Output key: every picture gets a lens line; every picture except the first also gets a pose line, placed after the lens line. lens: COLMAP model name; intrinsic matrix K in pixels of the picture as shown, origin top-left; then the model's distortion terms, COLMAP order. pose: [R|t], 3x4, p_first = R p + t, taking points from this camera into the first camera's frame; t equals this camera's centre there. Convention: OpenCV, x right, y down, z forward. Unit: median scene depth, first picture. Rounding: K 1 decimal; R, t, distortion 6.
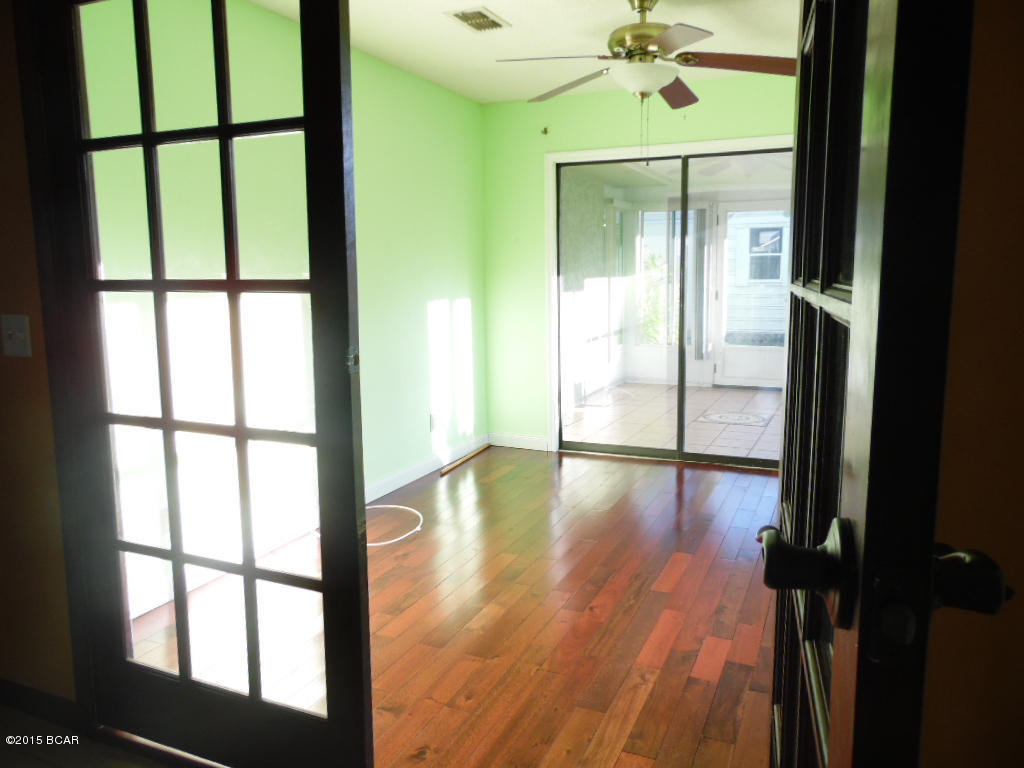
lens RADIAL K [[765.3, 0, 517.1], [0, 765.3, 383.3], [0, 0, 1]] dist [-0.008596, 0.004038]
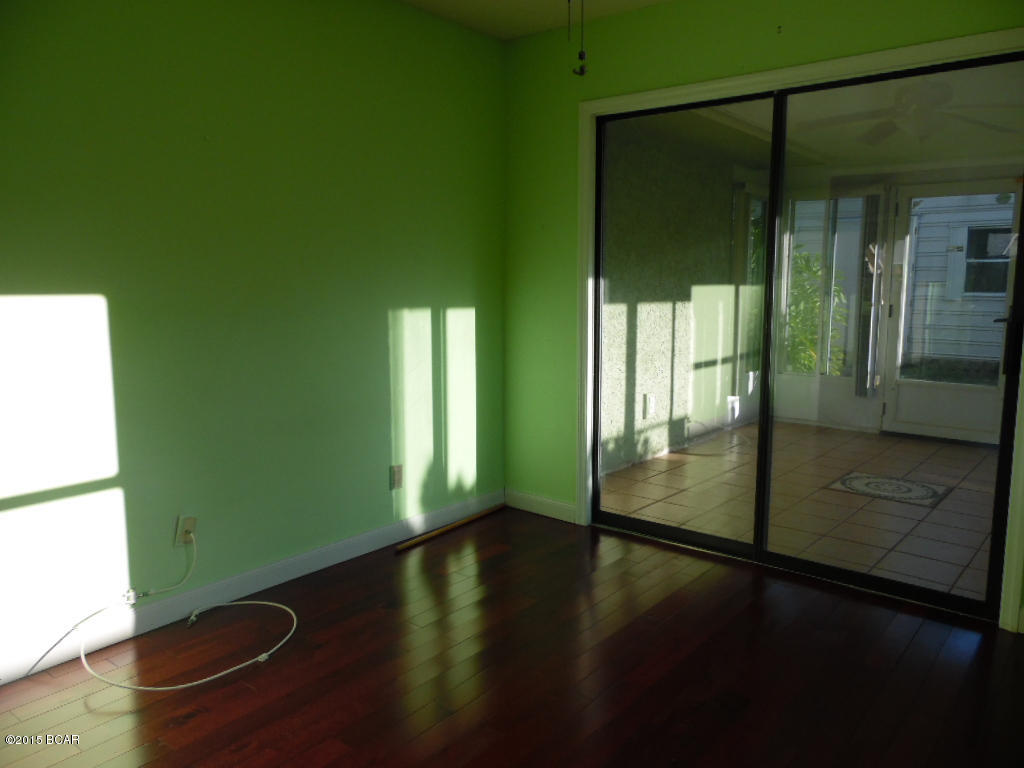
lens RADIAL K [[765.3, 0, 505.8], [0, 765.3, 383.6], [0, 0, 1]] dist [-0.008596, 0.004038]
pose [[0.962859, 0.047763, -0.265745, 0.155428], [-0.050906, 0.998691, -0.004947, -0.033631], [0.265161, 0.018291, 0.964031, 0.286180]]
